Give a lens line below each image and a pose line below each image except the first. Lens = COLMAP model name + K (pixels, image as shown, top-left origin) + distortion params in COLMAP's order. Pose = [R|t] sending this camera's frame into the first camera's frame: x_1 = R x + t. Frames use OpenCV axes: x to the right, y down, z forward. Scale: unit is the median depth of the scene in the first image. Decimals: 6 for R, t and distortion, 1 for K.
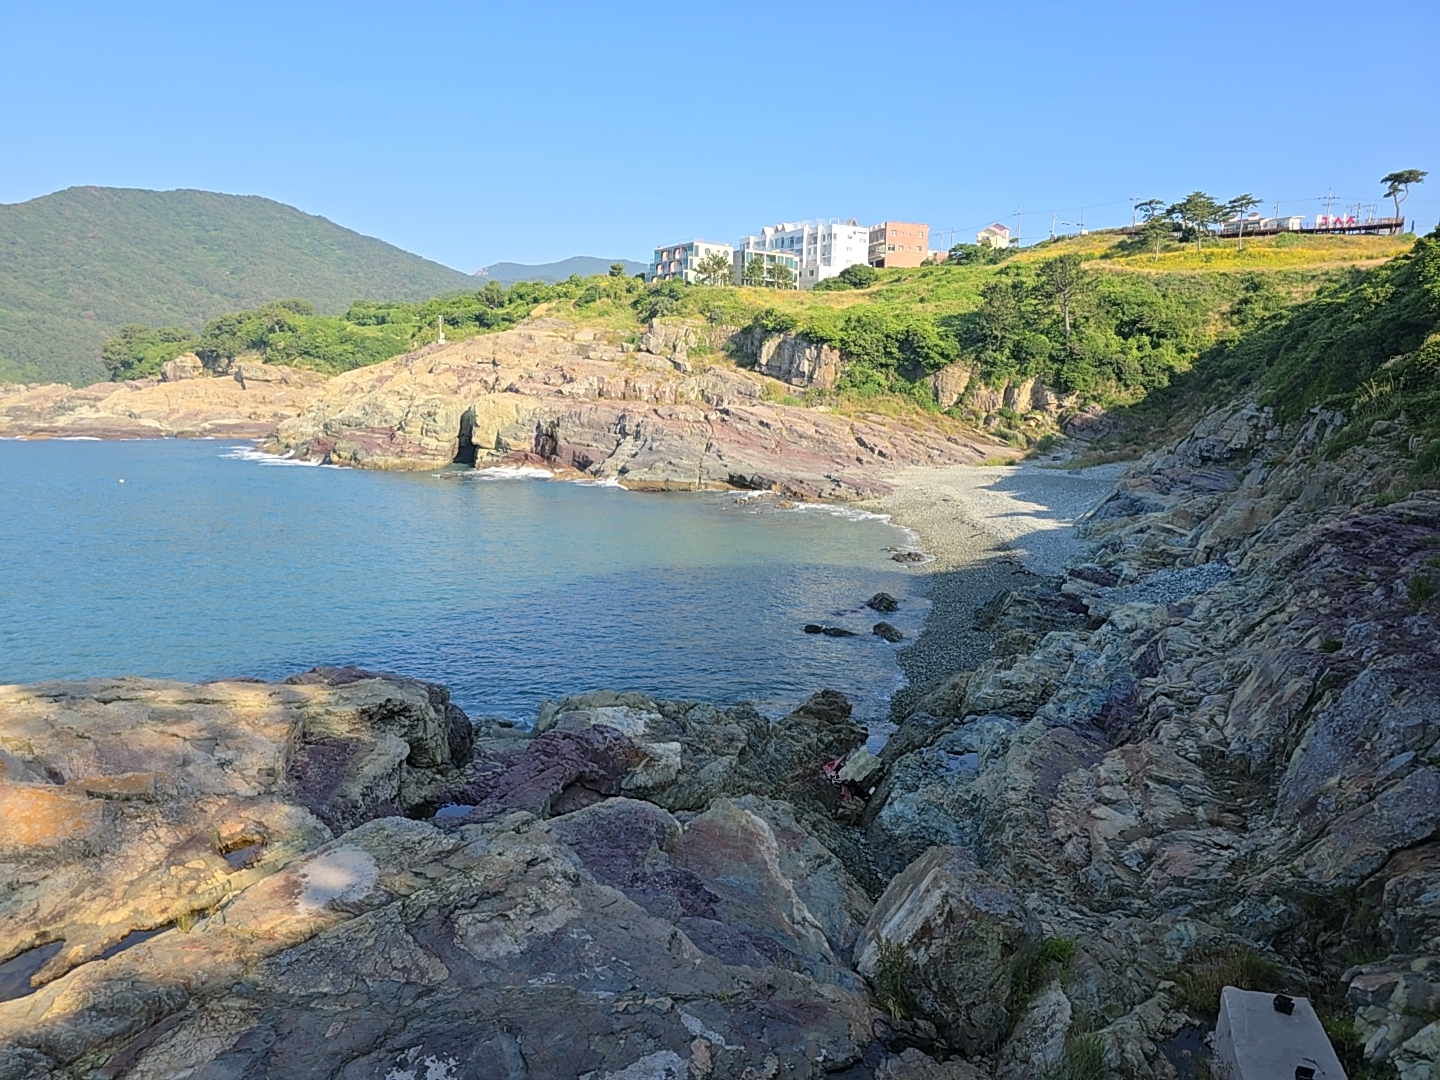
lens RADIAL K [[960.5, 0, 716.7], [0, 960.5, 540.2], [0, 0, 1]] dist [0.086292, -0.087038]
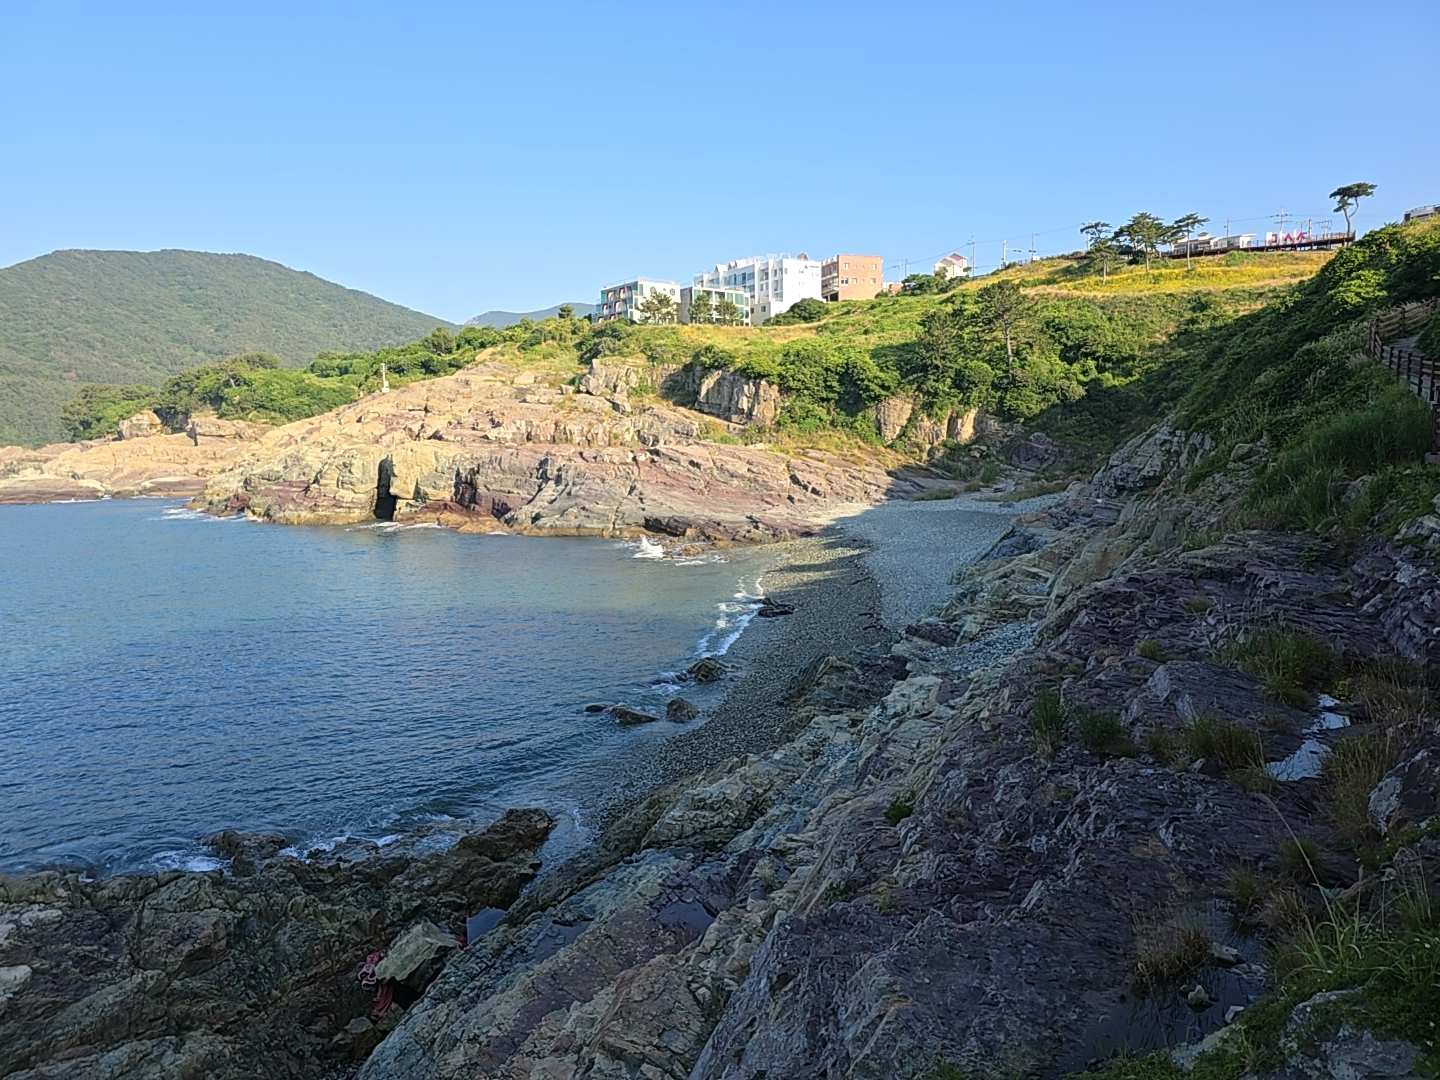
lens RADIAL K [[960.5, 0, 716.7], [0, 960.5, 540.2], [0, 0, 1]] dist [0.086292, -0.087038]
pose [[0.999449, -0.033172, 0.001314, 0.059667], [0.033198, 0.998639, -0.040223, -0.005192], [0.000022, 0.040244, 0.999190, 0.042920]]
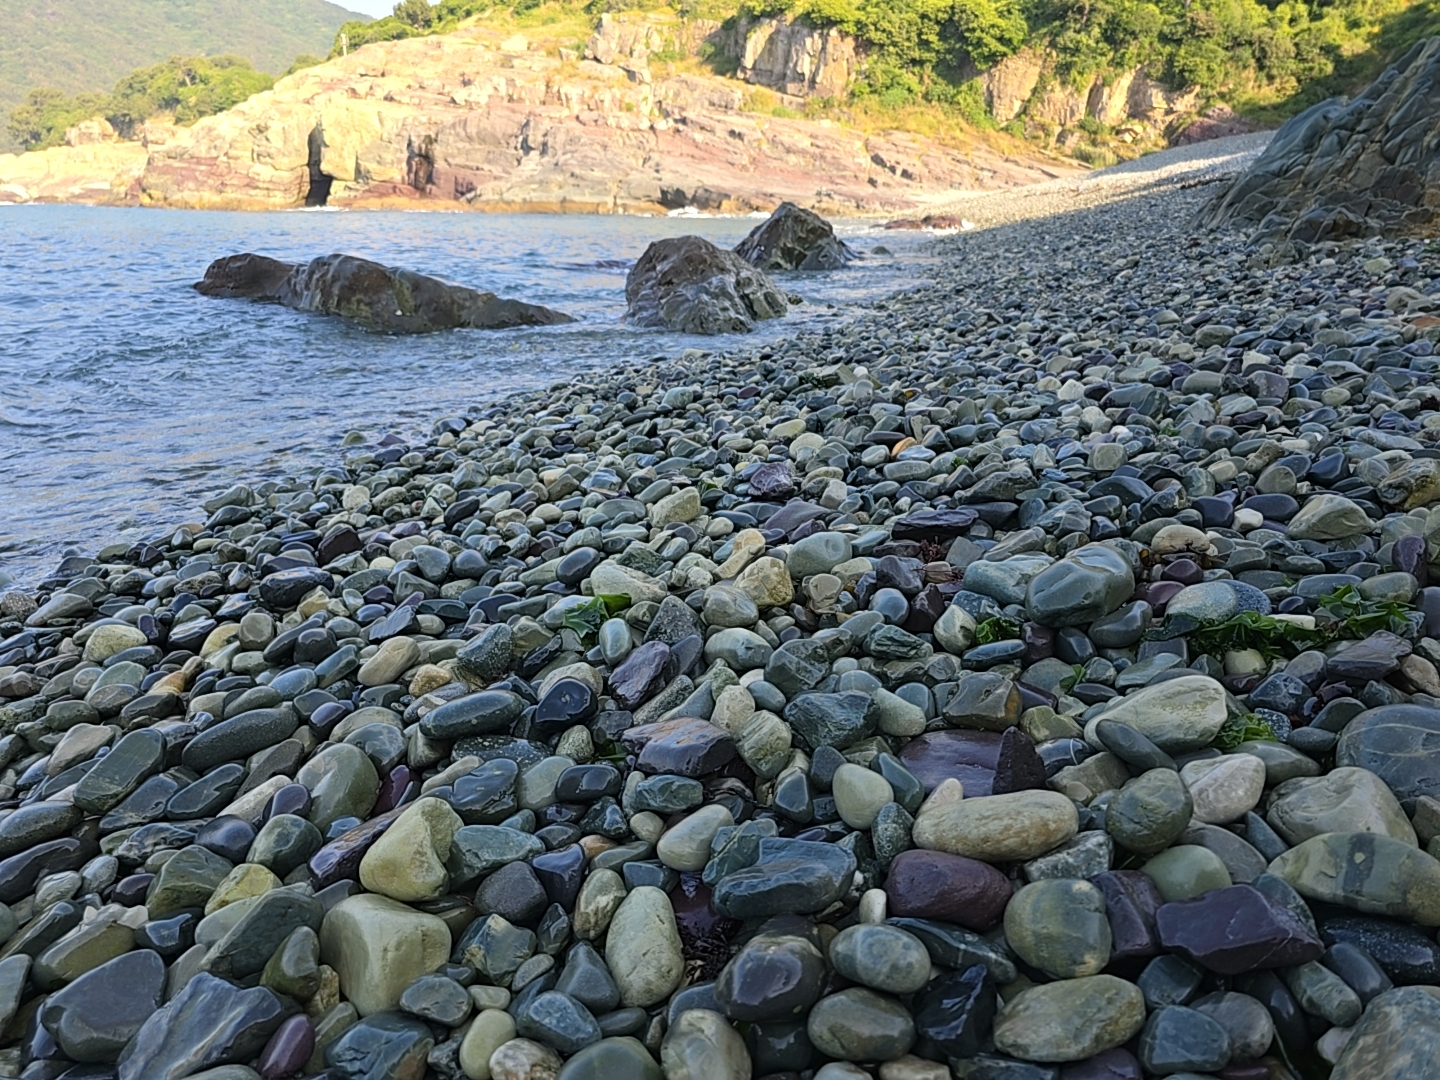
lens RADIAL K [[971.9, 0, 724.9], [0, 971.9, 549.0], [0, 0, 1]] dist [0.007590, -0.001989]
pose [[0.999688, 0.001489, -0.024937, 0.052286], [0.003341, 0.981289, 0.192511, 0.029959], [0.024757, -0.192534, 0.980978, 0.236630]]
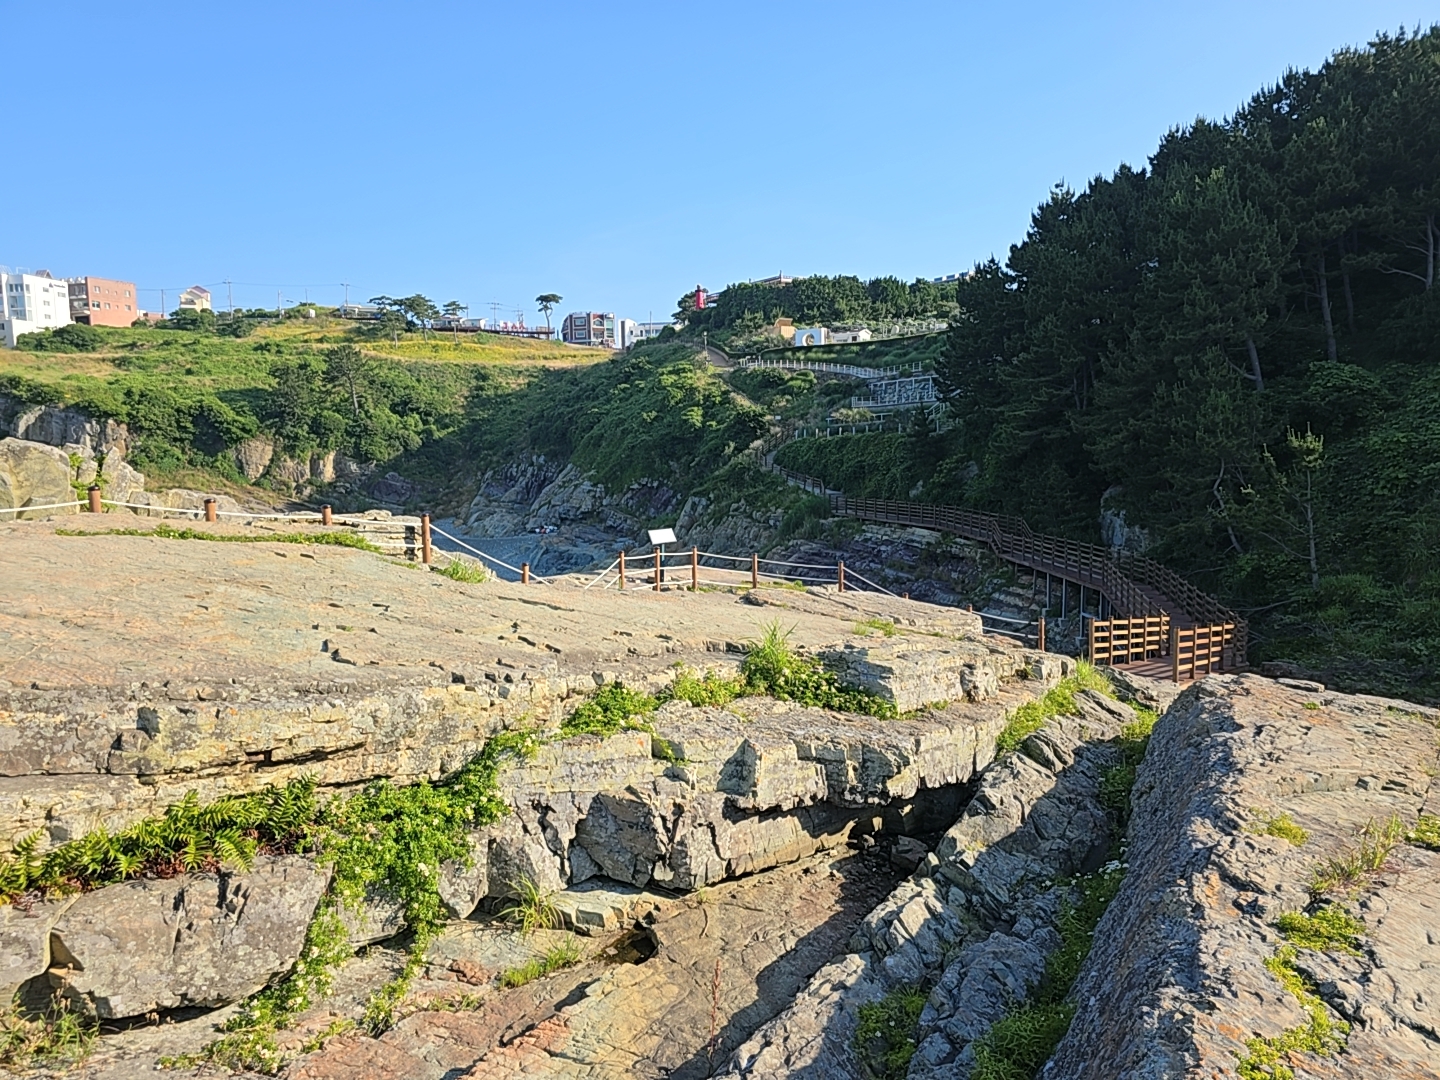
lens RADIAL K [[971.9, 0, 724.9], [0, 971.9, 549.0], [0, 0, 1]] dist [0.007590, -0.001989]
pose [[0.655230, -0.104487, 0.748168, -0.223687], [0.128734, 0.991346, 0.025707, -0.022633], [-0.744380, 0.079471, 0.663011, -0.078105]]
